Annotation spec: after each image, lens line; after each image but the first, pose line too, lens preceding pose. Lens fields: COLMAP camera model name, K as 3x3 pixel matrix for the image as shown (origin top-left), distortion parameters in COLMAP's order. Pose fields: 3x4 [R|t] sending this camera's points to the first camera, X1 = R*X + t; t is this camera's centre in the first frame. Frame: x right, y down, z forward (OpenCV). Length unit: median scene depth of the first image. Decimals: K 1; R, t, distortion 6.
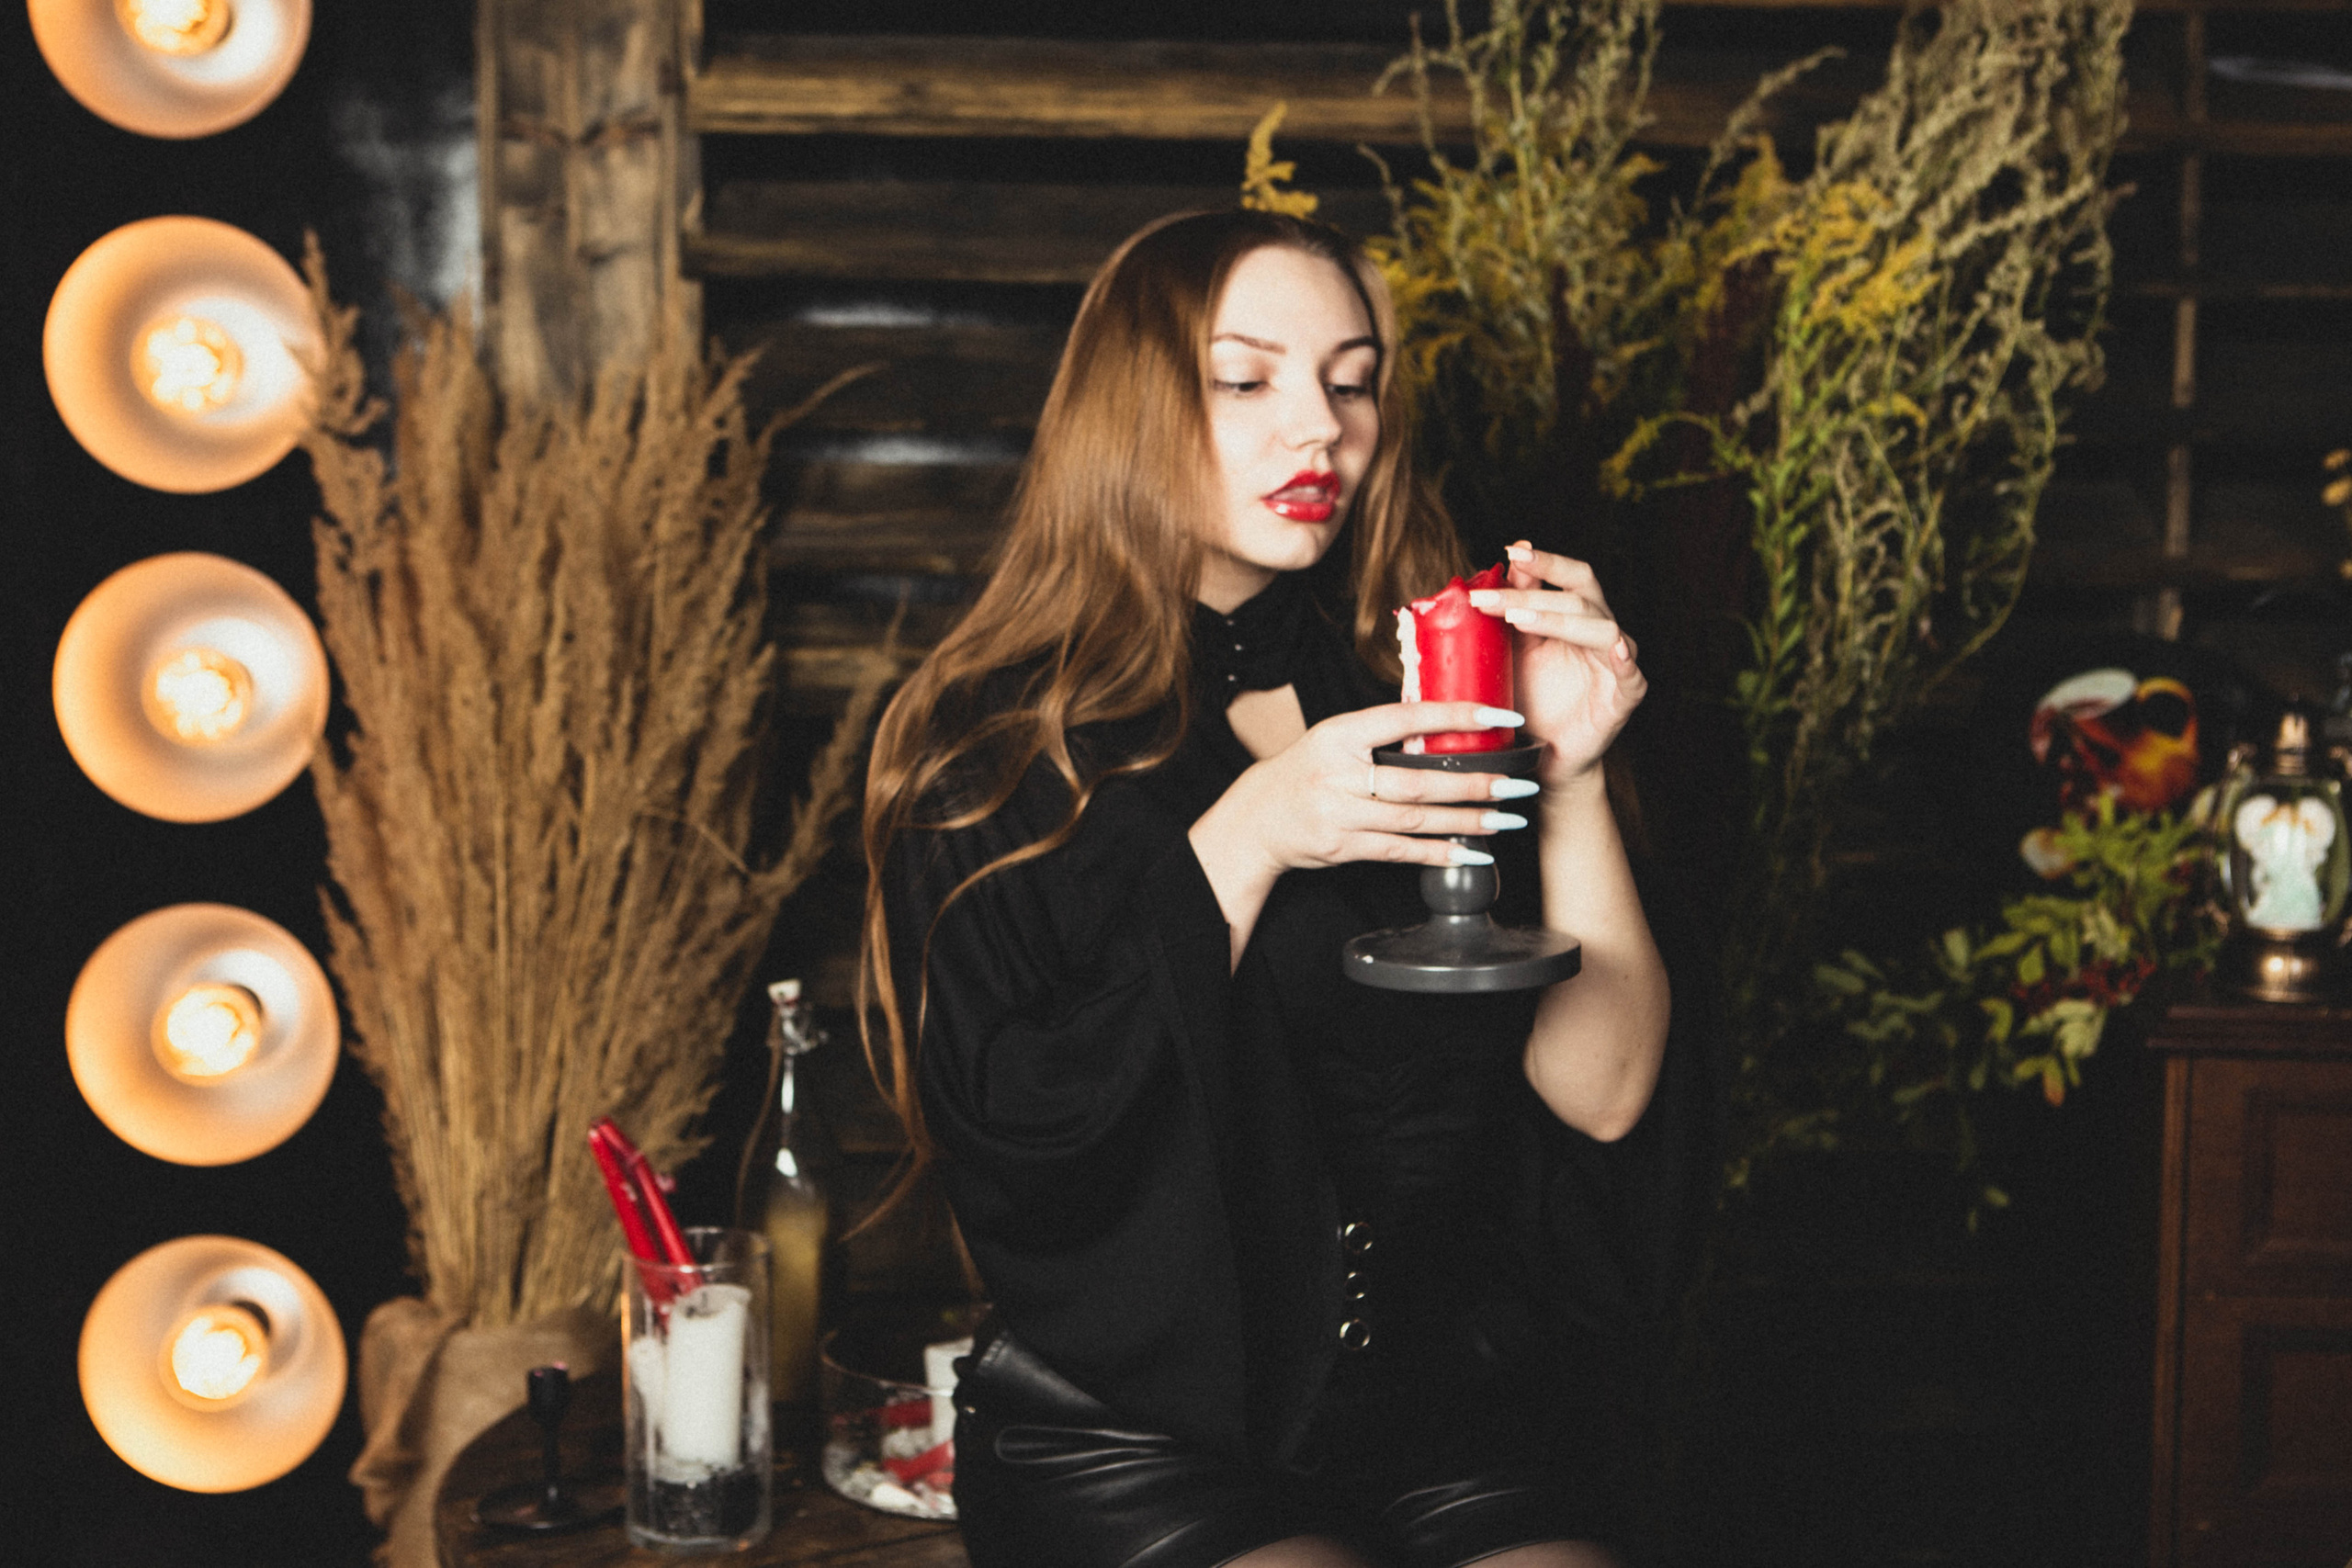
lens RADIAL K [[2921.2, 0, 1176.0], [0, 2921.2, 784.0], [0, 0, 1]] dist [-0.025939, 0.044224]
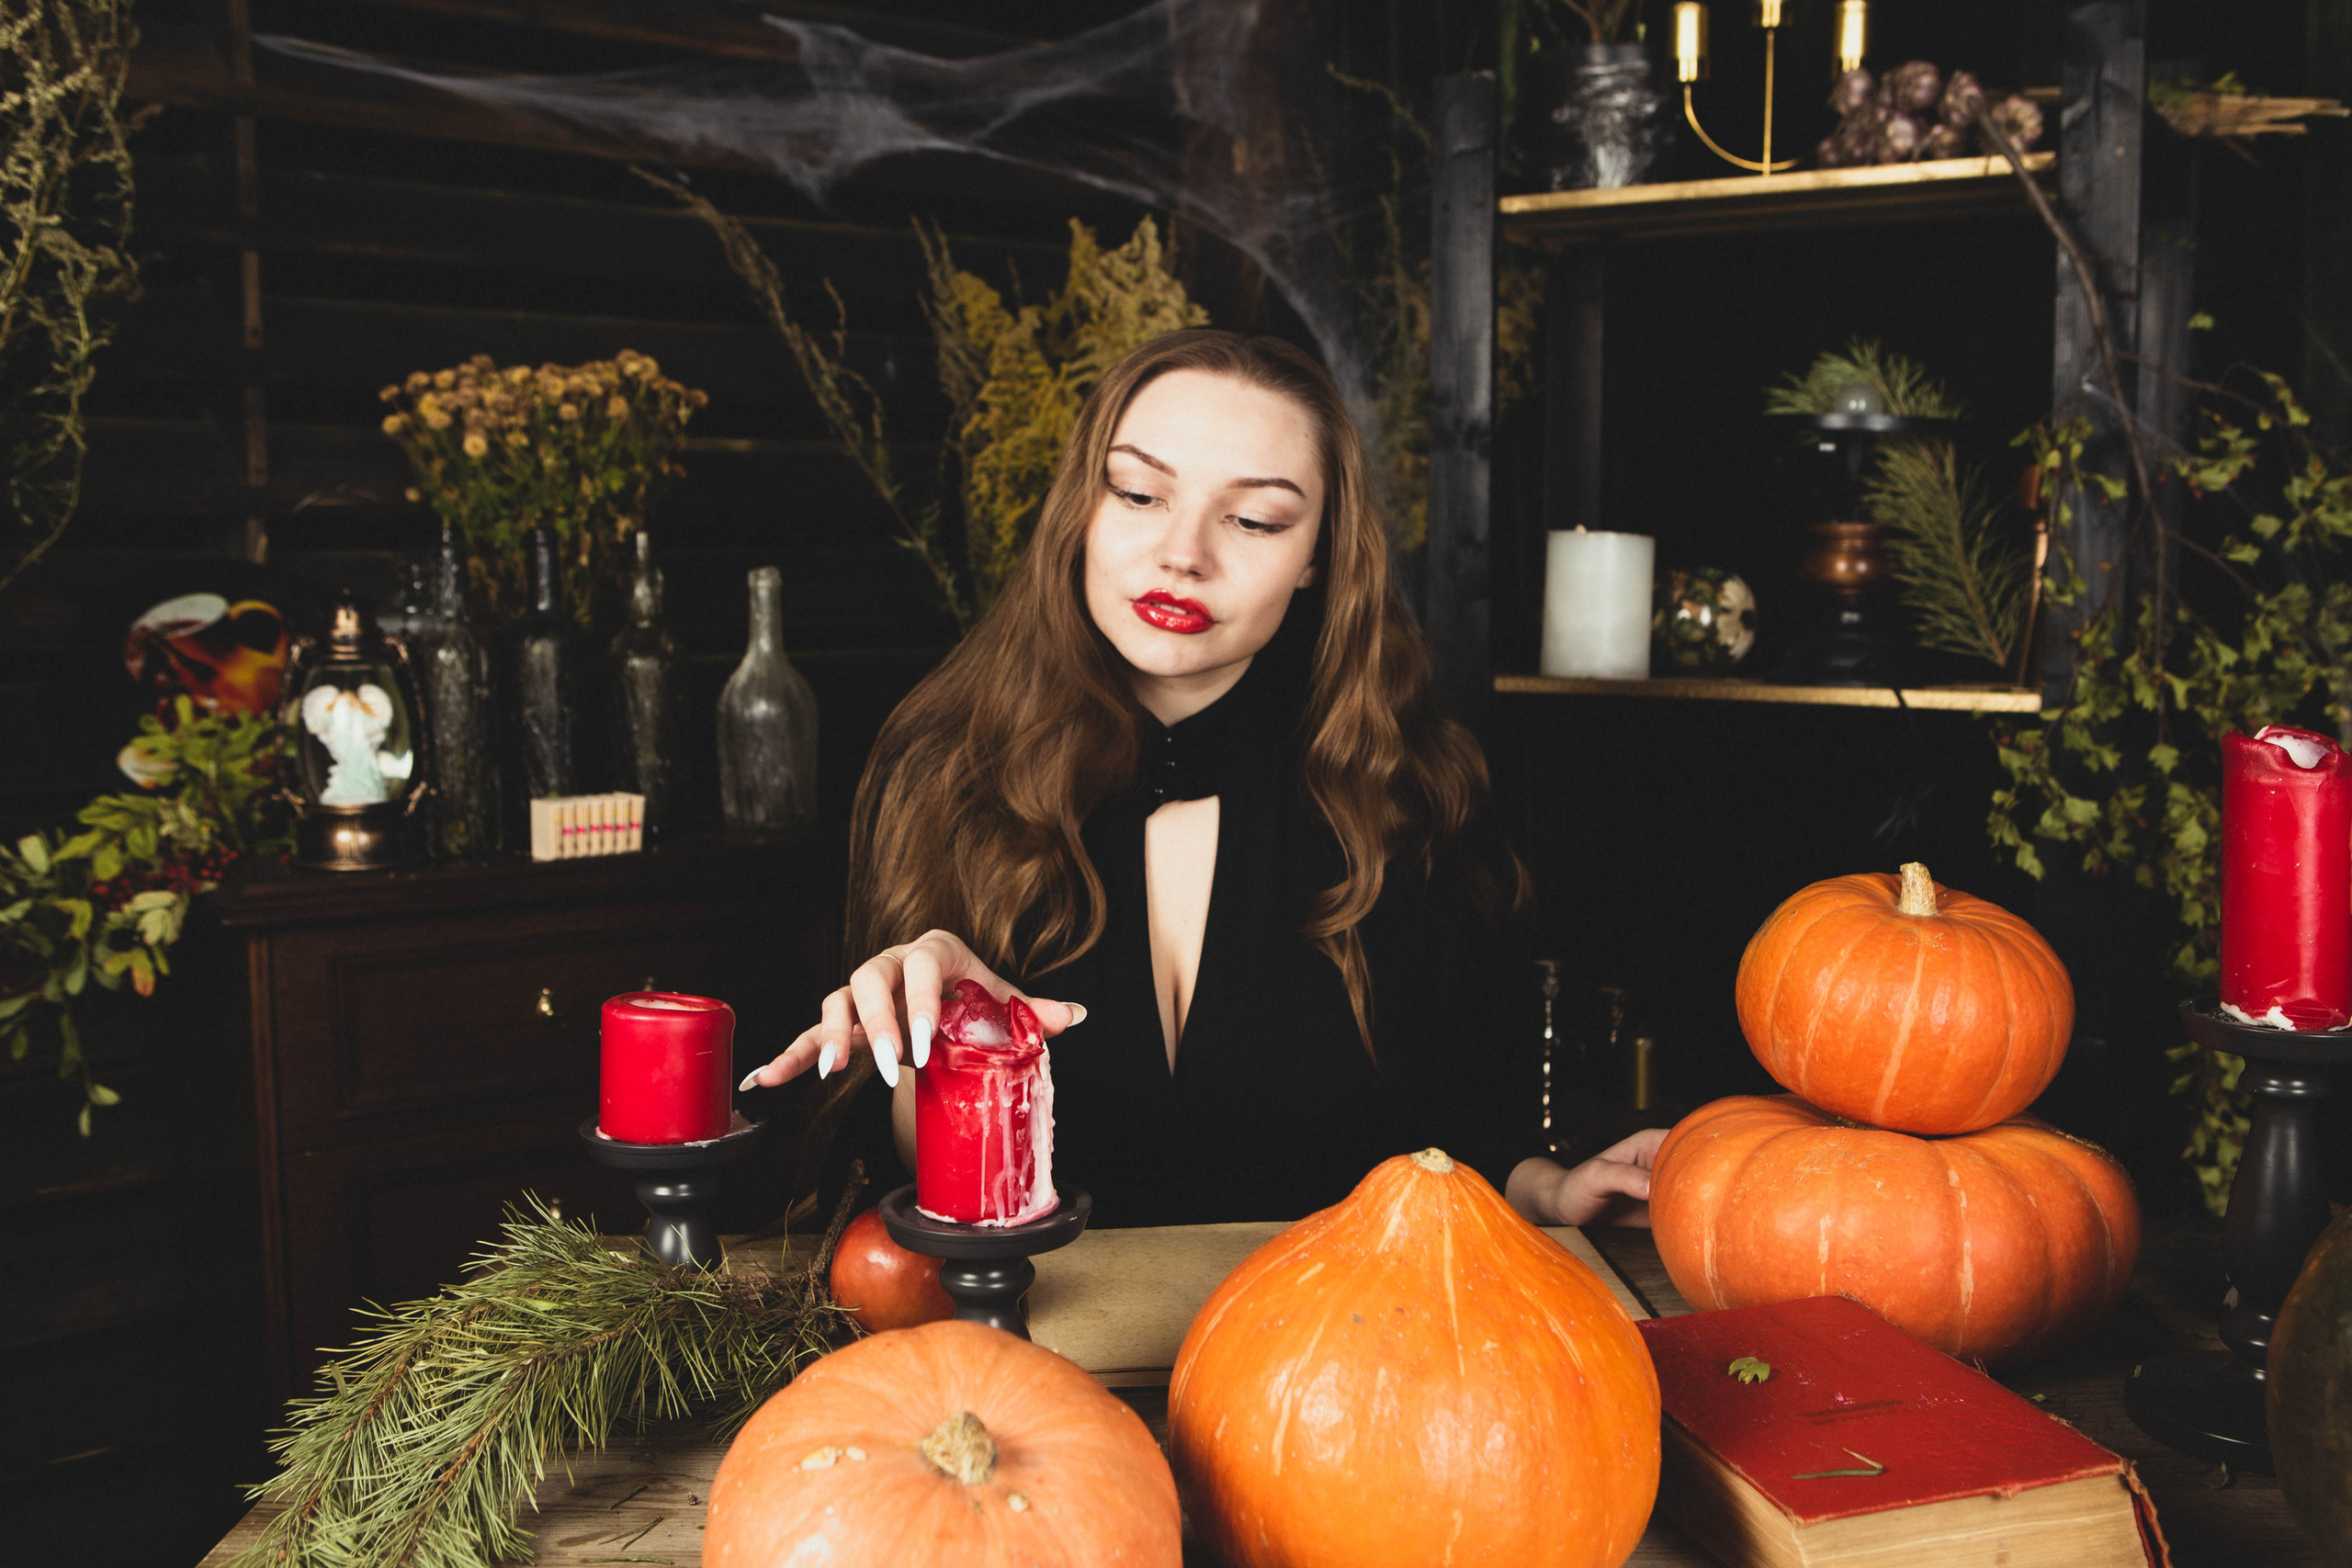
lens RADIAL K [[2278.2, 0, 1206.3], [0, 2278.2, 780.7], [0, 0, 1]] dist [-0.092914, 0.141064]
pose [[0.784793, -0.067135, 0.616111, 0.111225], [0.068392, 0.997425, 0.021568, 0.042583], [-0.615973, 0.025211, 0.787364, 0.144384]]
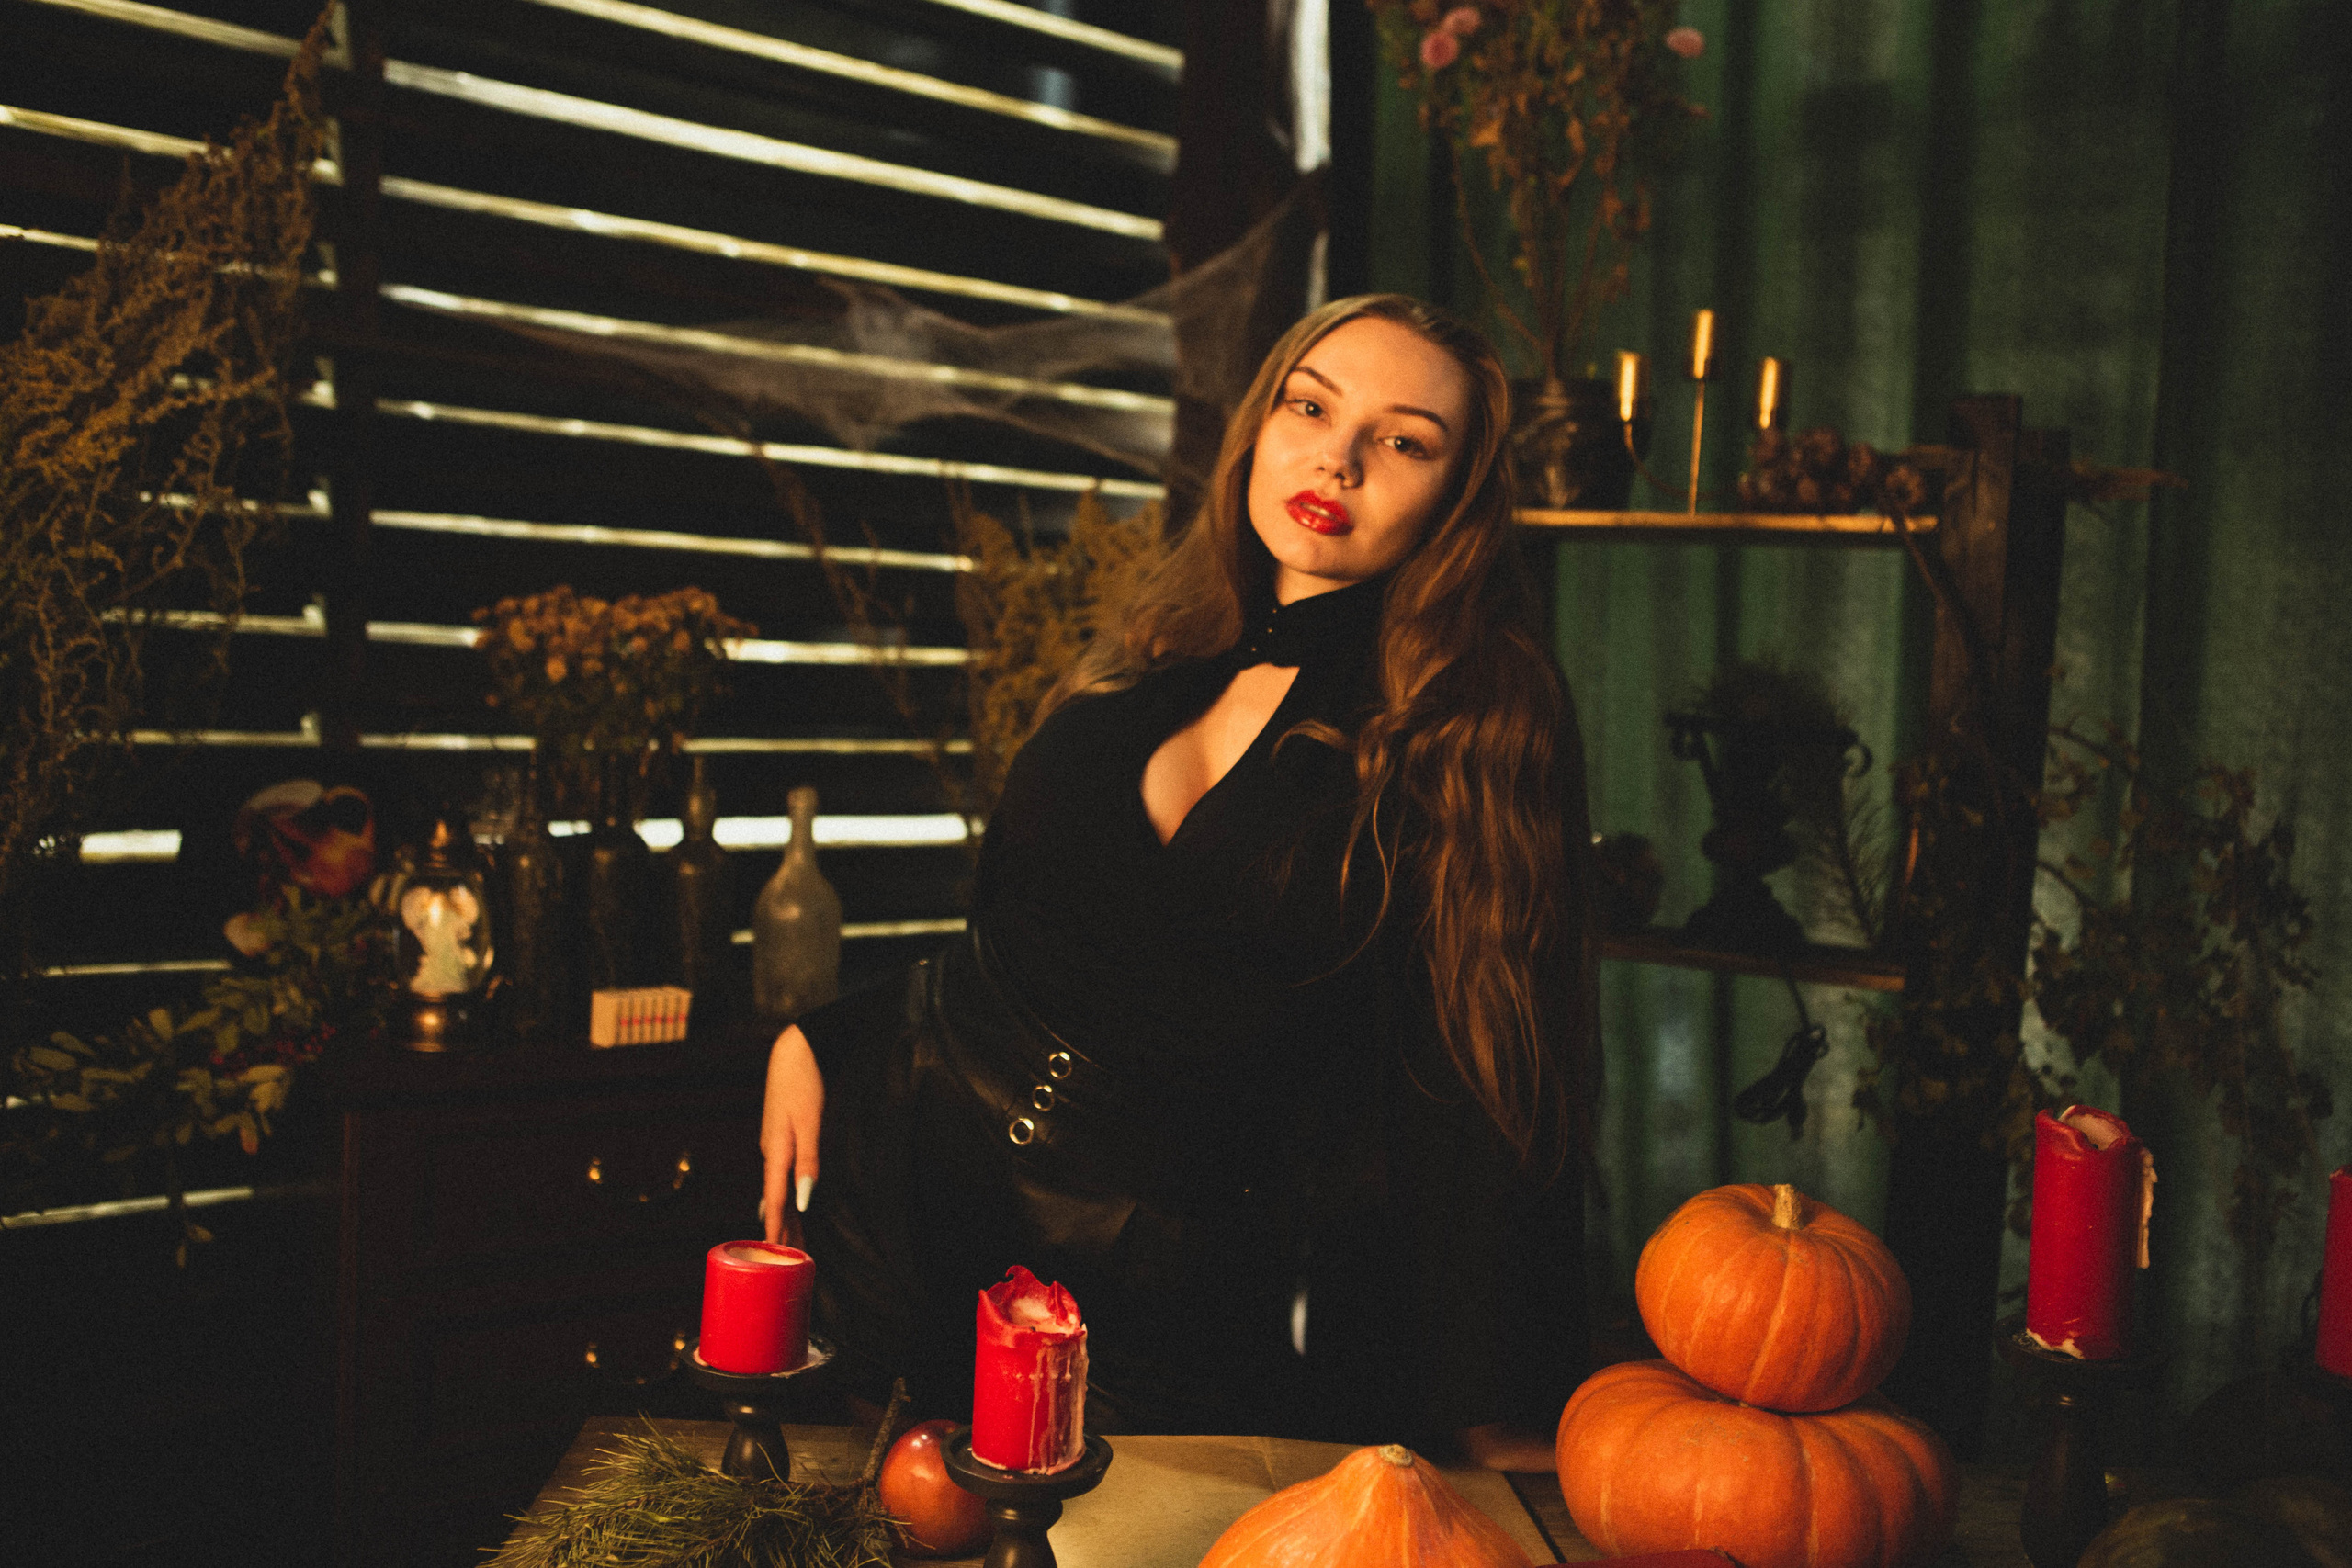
lens RADIAL K [[2156.3, 0, 1176.0], [0, 2156.3, 784.0], [0, 0, 1]] dist [-0.077958, 0.111550]
pose [[0.774863, -0.000713, 0.632128, 0.047363], [0.015000, 0.999739, -0.017259, -0.018205], [-0.631951, 0.022855, 0.774672, 0.095931]]
